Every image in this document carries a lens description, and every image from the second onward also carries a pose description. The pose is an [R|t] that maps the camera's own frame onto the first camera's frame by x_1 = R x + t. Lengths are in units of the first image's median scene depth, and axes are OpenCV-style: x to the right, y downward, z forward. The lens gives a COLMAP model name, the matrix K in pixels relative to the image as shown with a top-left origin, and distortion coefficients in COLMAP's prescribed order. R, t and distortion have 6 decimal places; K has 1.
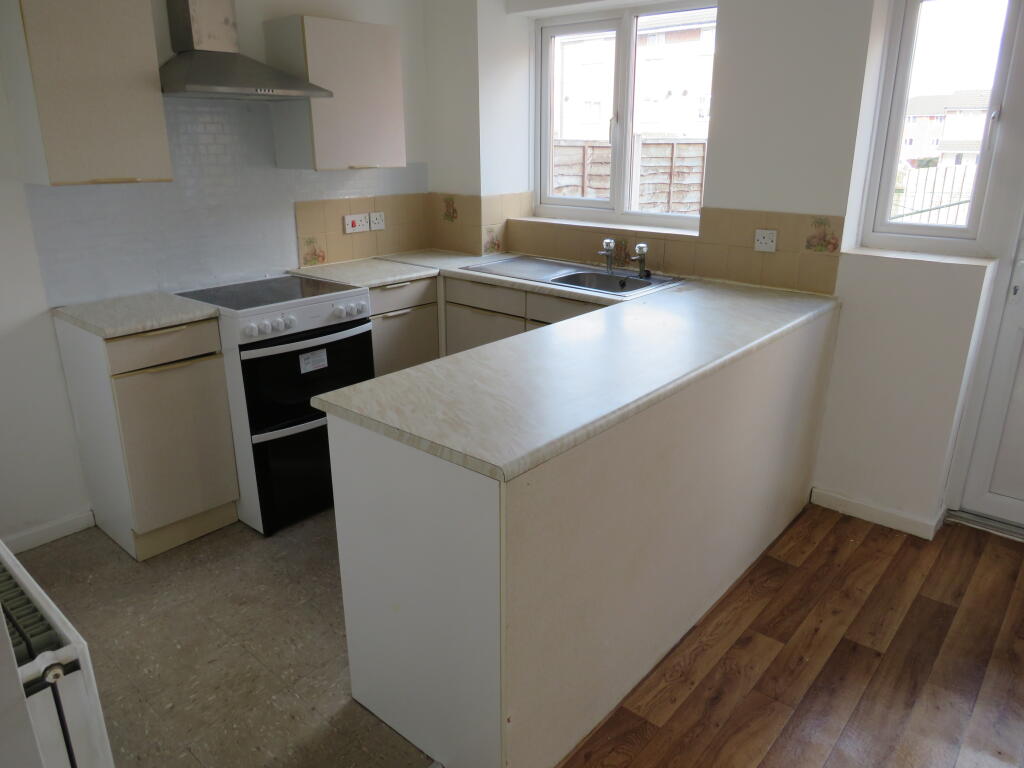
lens RADIAL K [[716.5, 0, 508.2], [0, 716.5, 384.8], [0, 0, 1]] dist [-0.027744, 0.004015]
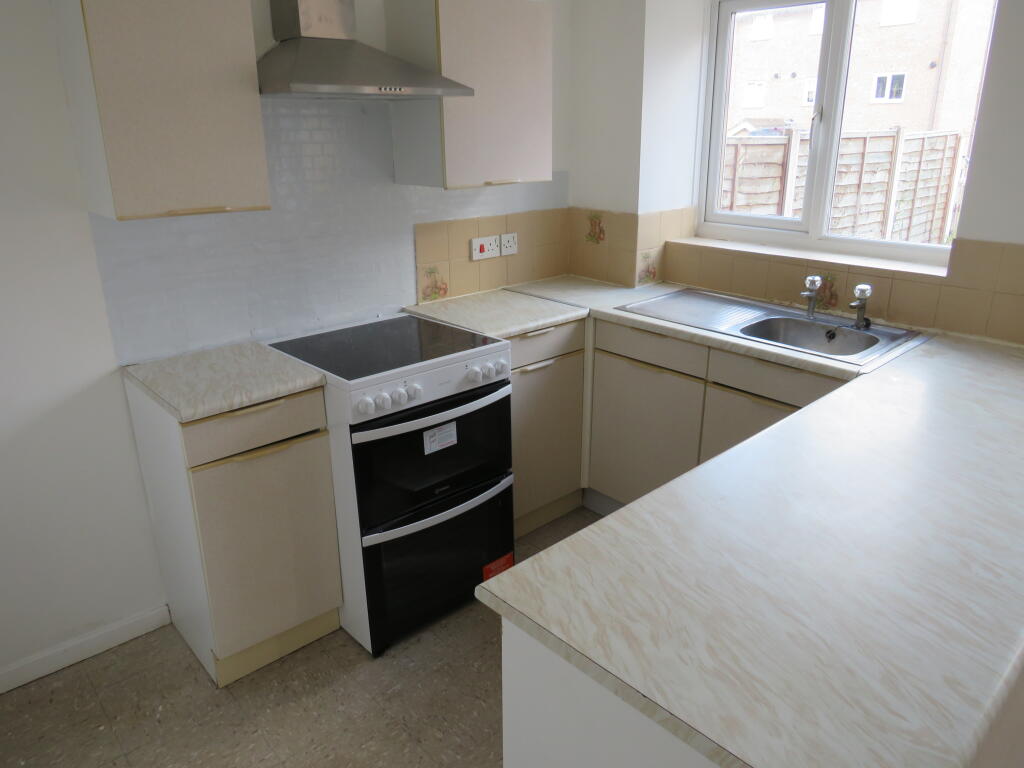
lens RADIAL K [[722.7, 0, 512.0], [0, 722.7, 384.0], [0, 0, 1]] dist [-0.022241, 0.004323]
pose [[0.993720, 0.029575, -0.107913, -0.108844], [-0.028153, 0.999496, 0.014678, -0.102788], [0.108292, -0.011548, 0.994052, 0.222582]]
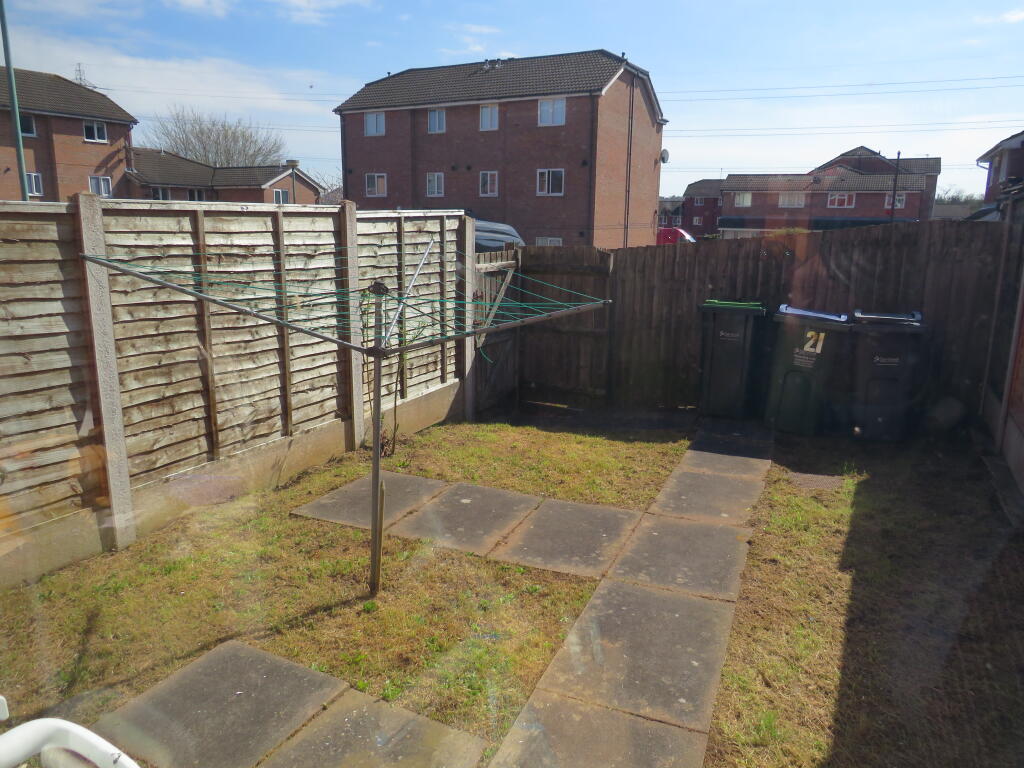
lens RADIAL K [[722.7, 0, 512.0], [0, 722.7, 384.0], [0, 0, 1]] dist [-0.022241, 0.004323]
pose [[0.973707, -0.033232, 0.225368, 0.798174], [0.055873, 0.993923, -0.094838, -0.234844], [-0.220847, 0.104937, 0.969647, 0.719907]]
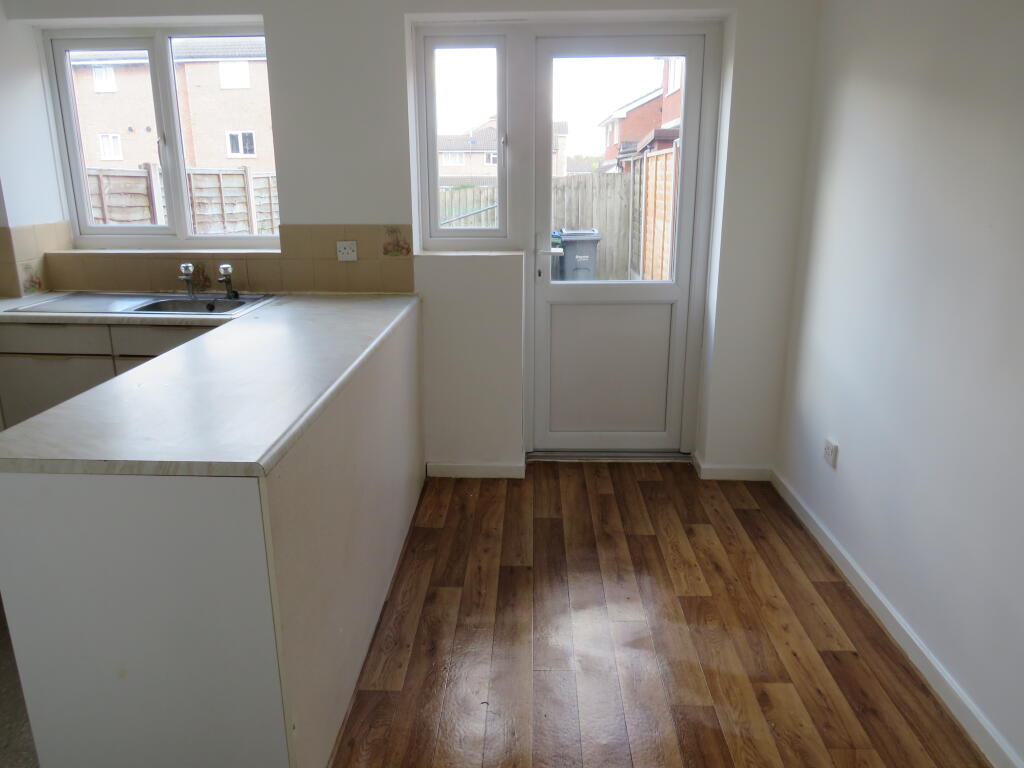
lens RADIAL K [[716.9, 0, 512.0], [0, 716.9, 384.0], [0, 0, 1]] dist [-0.033917, 0.003825]
pose [[0.773986, -0.171111, 0.609645, -0.148946], [0.201799, 0.979249, 0.018652, 0.028810], [-0.600186, 0.108590, 0.792455, 0.001230]]
